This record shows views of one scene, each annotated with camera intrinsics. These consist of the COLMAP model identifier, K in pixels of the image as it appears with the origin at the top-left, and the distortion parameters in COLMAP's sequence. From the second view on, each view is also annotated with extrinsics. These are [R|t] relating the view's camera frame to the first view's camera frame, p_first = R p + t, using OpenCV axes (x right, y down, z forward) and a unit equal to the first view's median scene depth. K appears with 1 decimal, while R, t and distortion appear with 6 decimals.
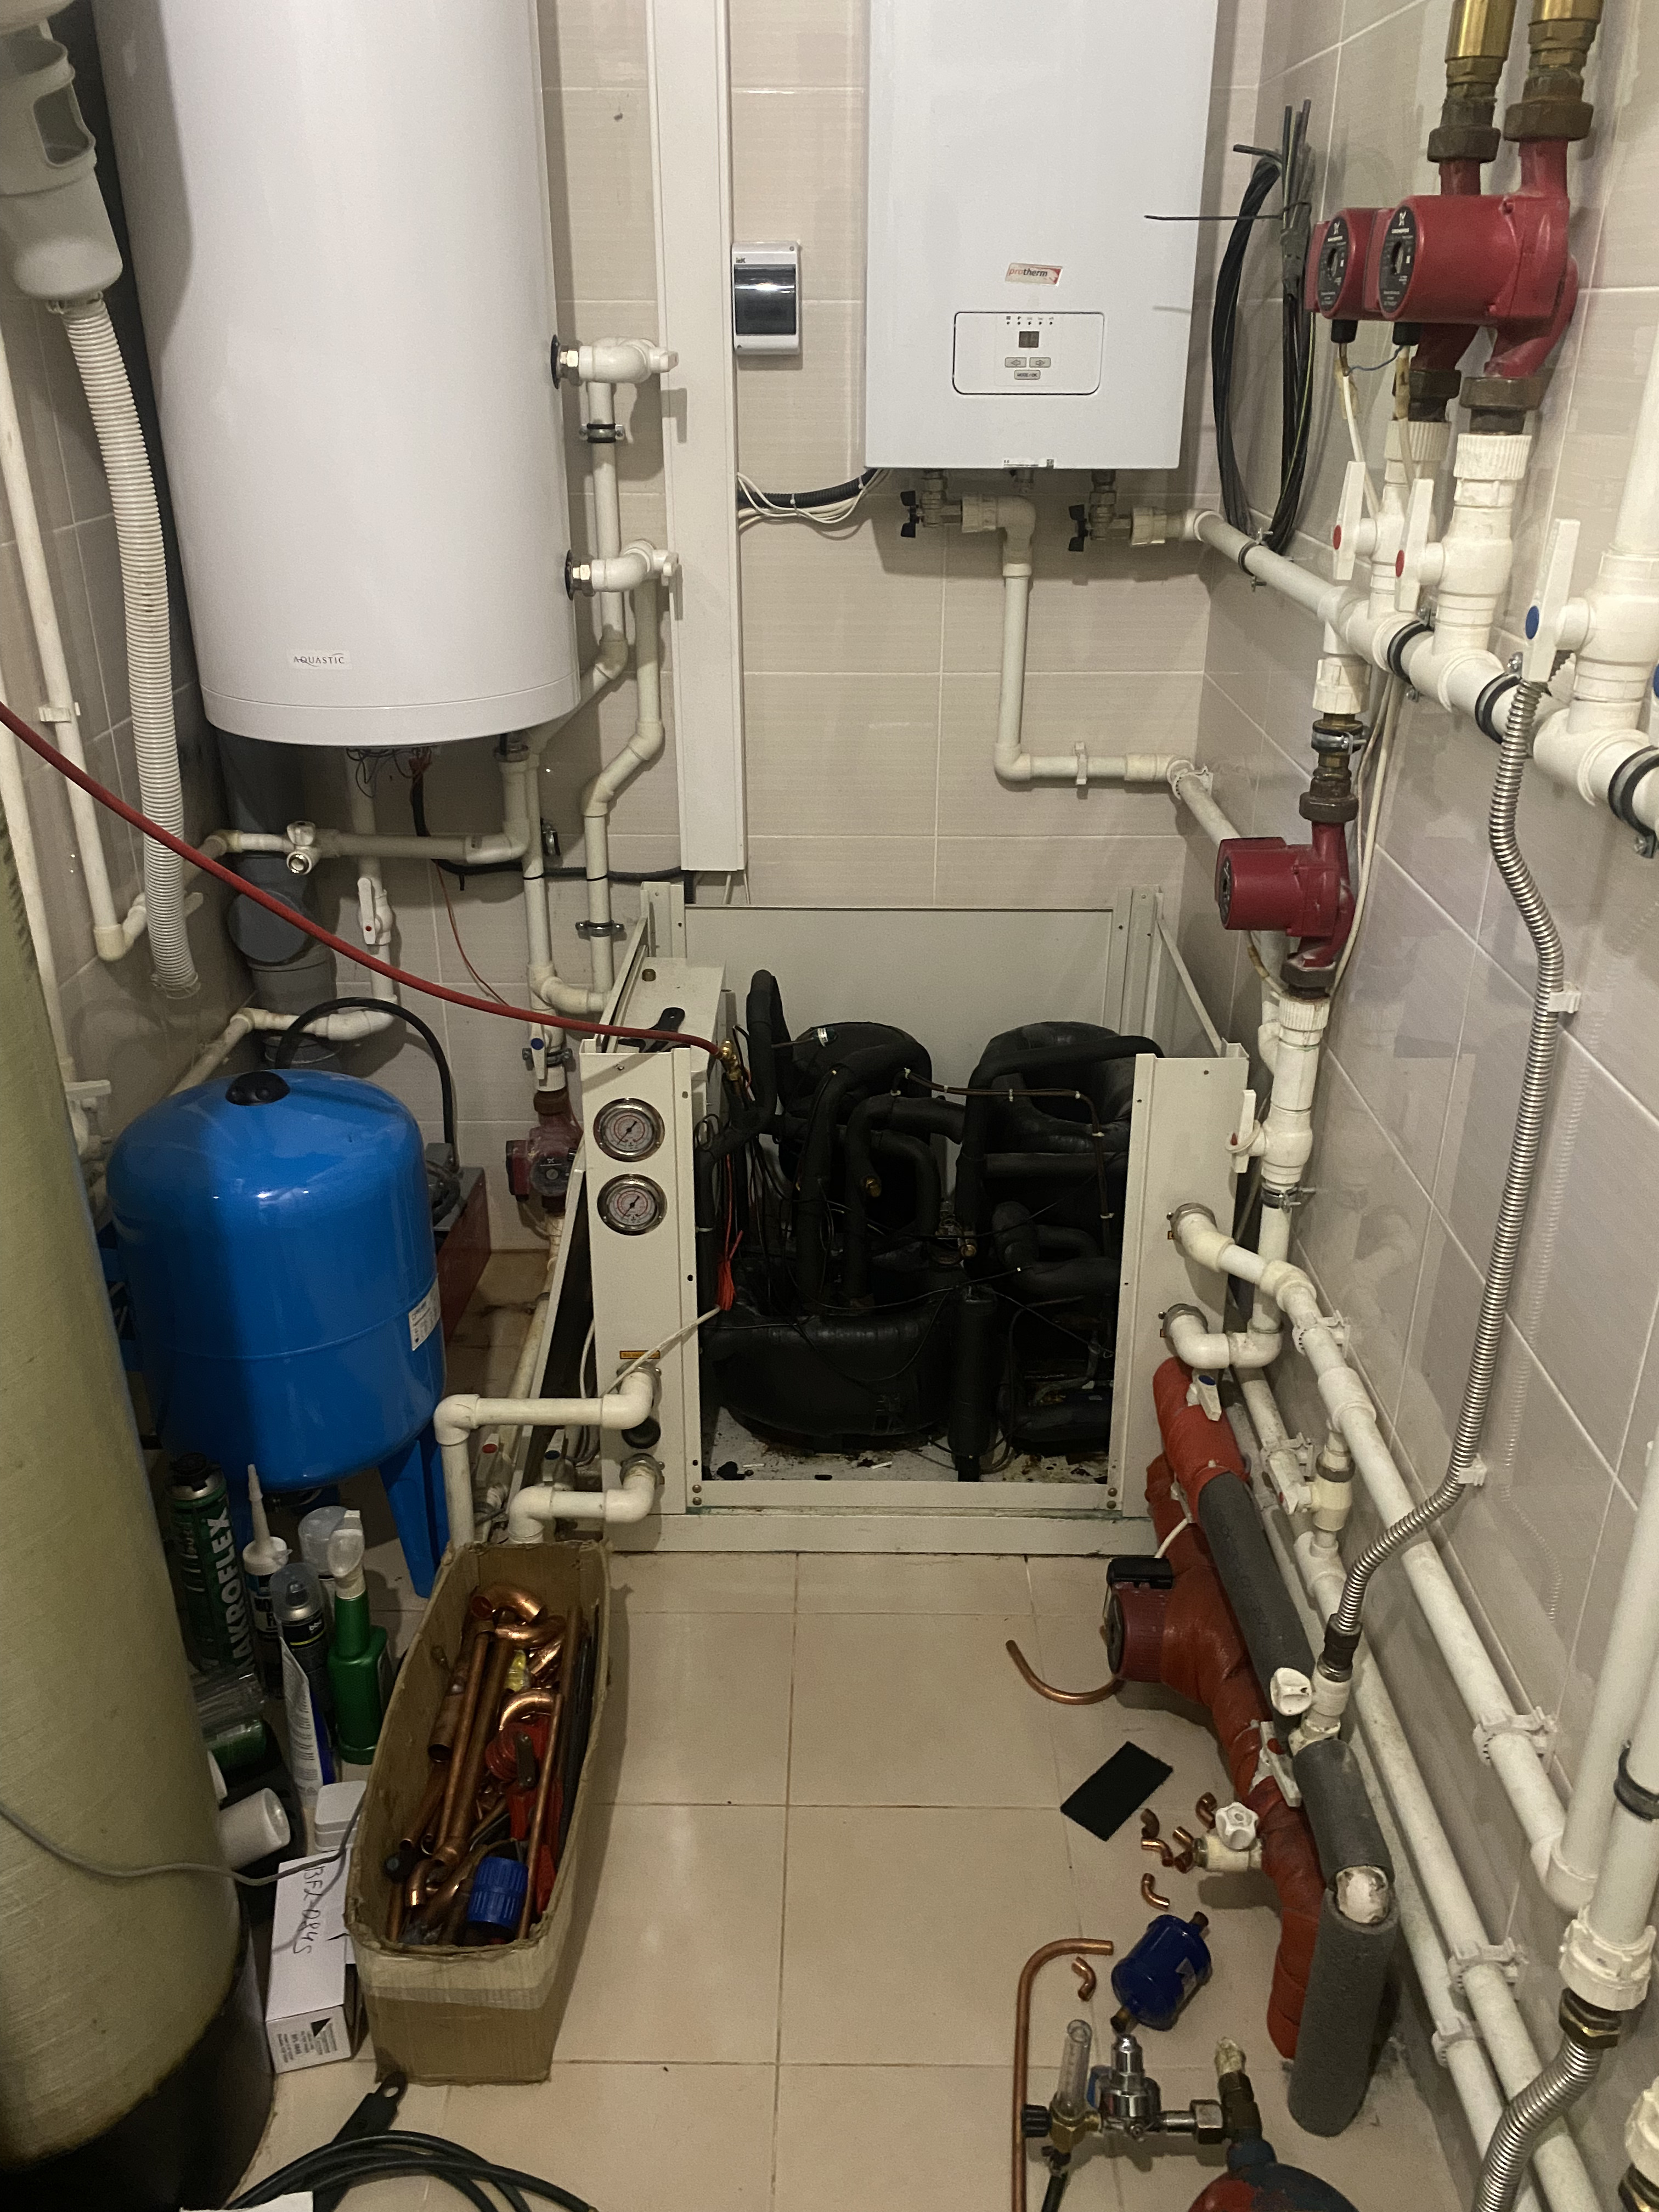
lens RADIAL K [[1672.4, 0, 822.5], [0, 1672.4, 1098.1], [0, 0, 1]] dist [0.080484, -0.160064]
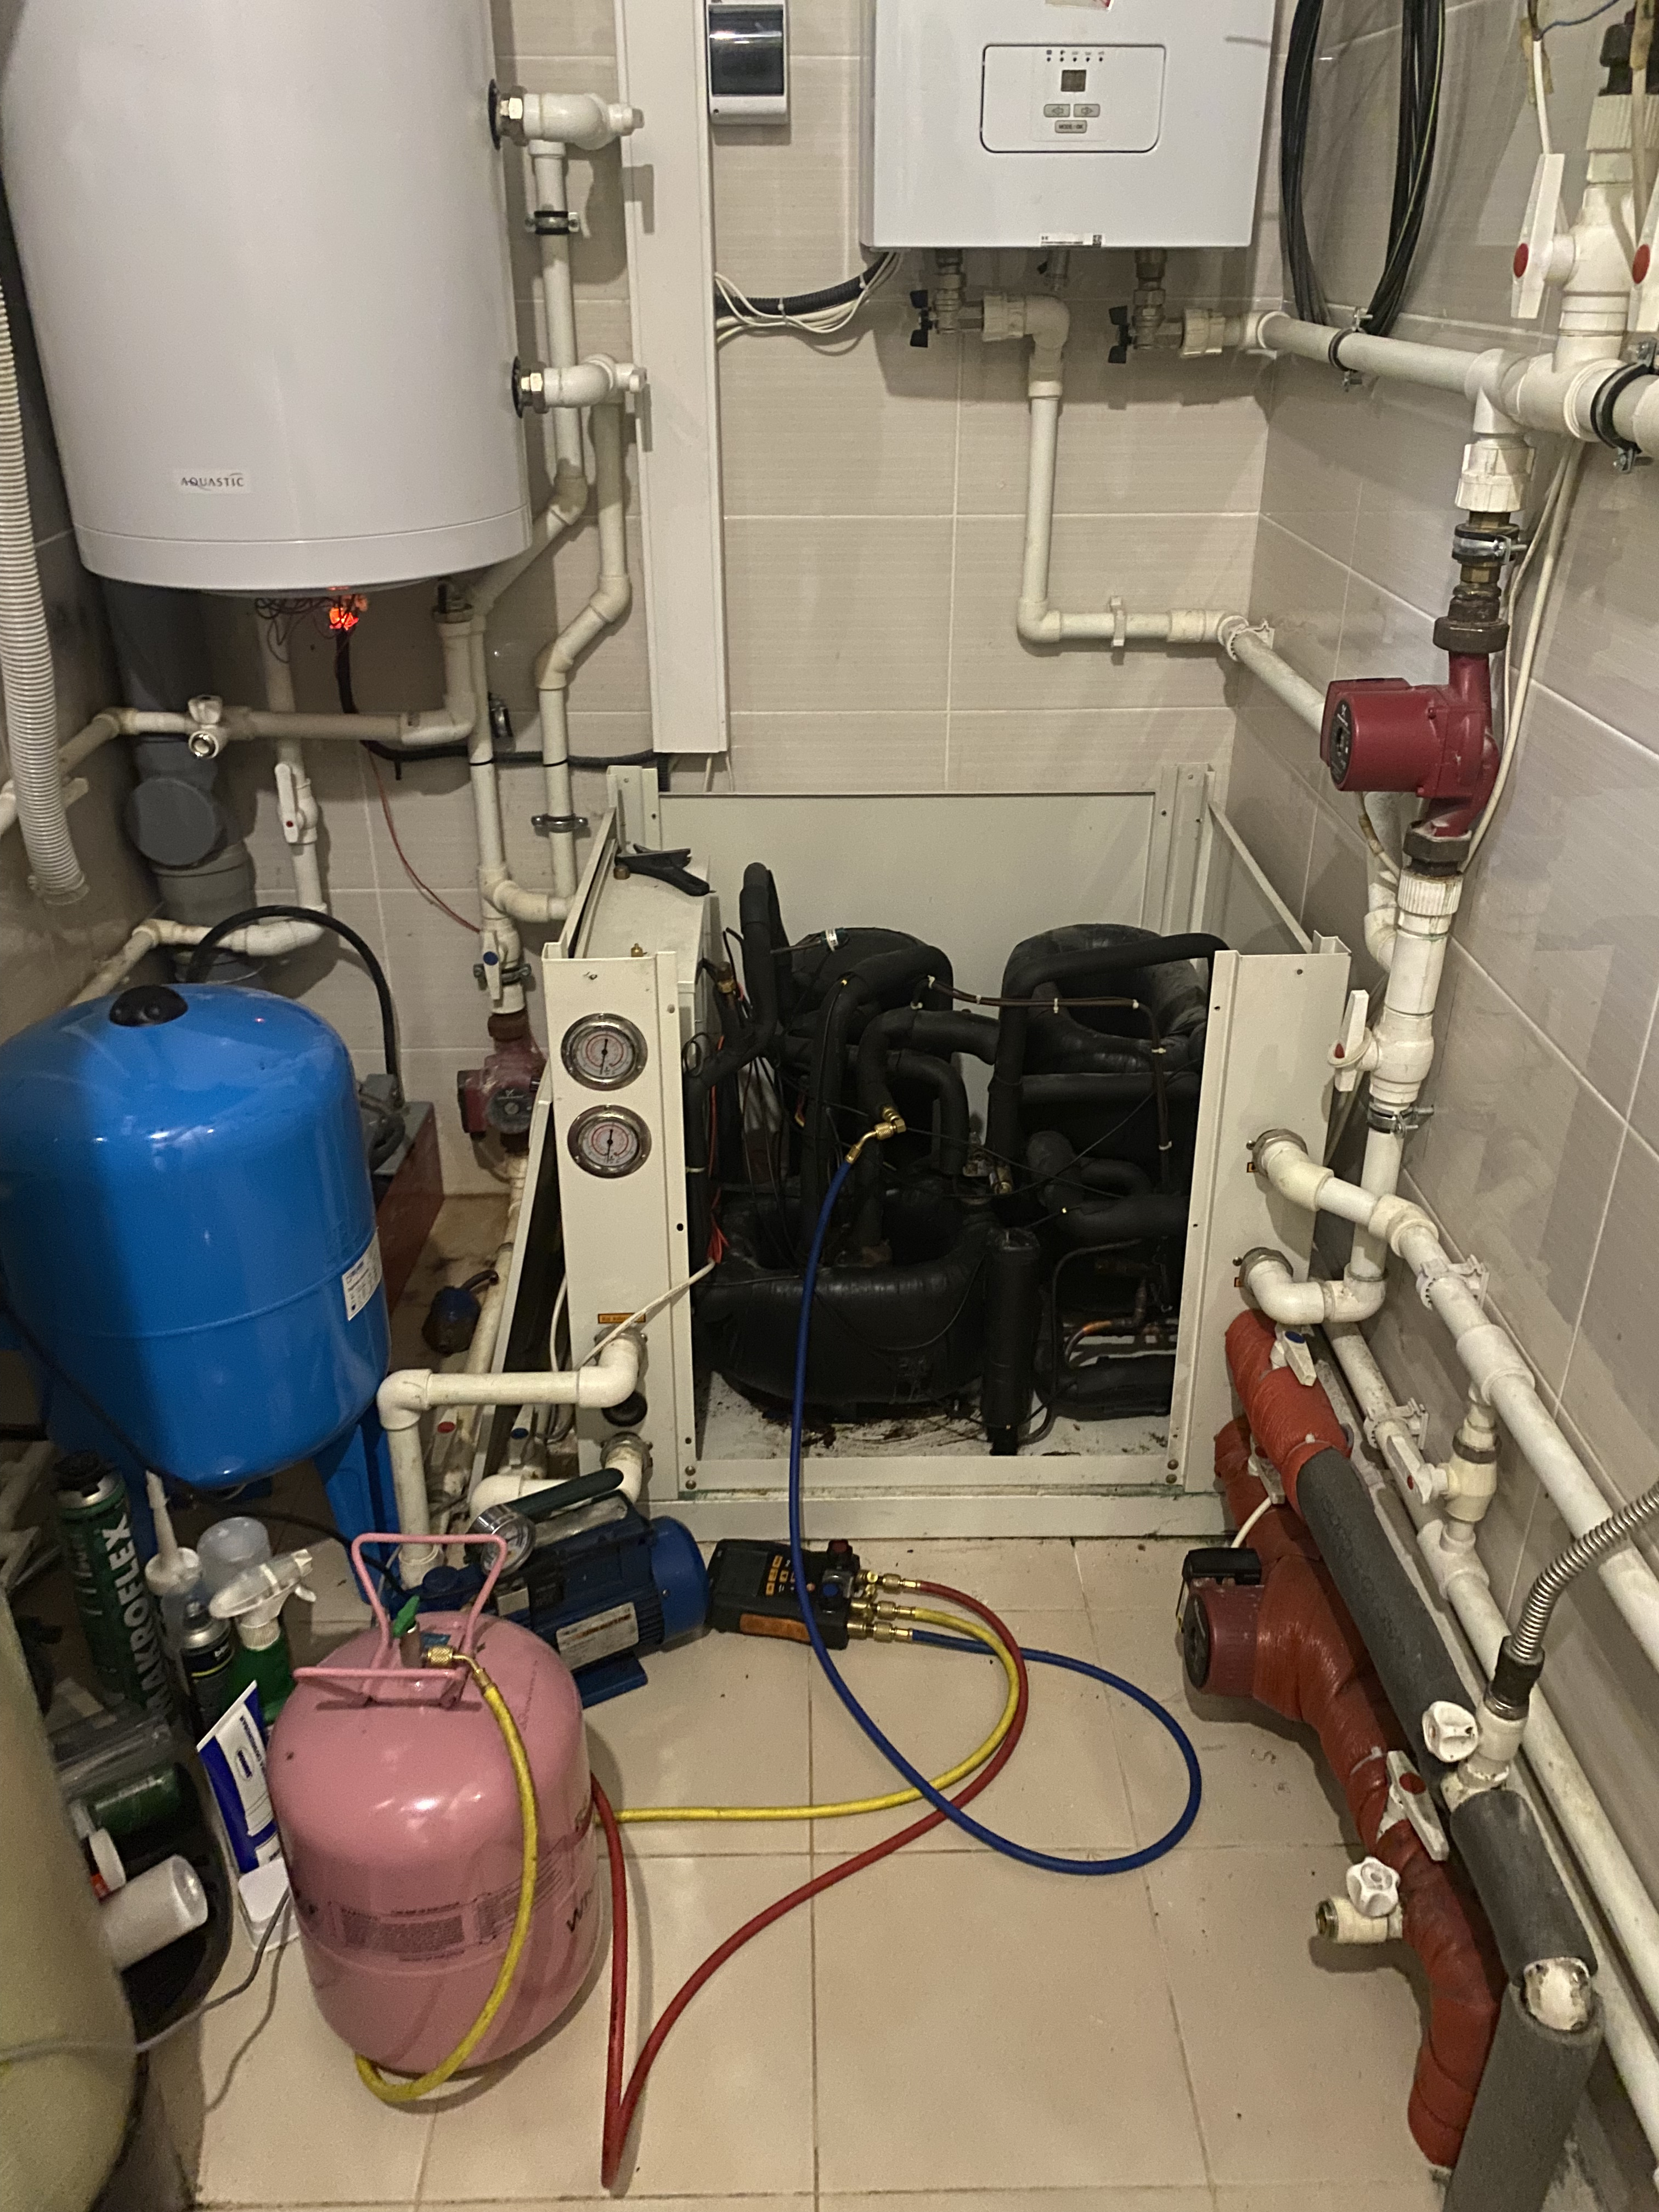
lens RADIAL K [[1674.9, 0, 829.5], [0, 1674.9, 1106.0], [0, 0, 1]] dist [0.033454, -0.051716]
pose [[0.999484, -0.015095, 0.028349, -0.025016], [0.013811, 0.998893, 0.044958, 0.009158], [-0.028996, -0.044544, 0.998587, 0.150406]]
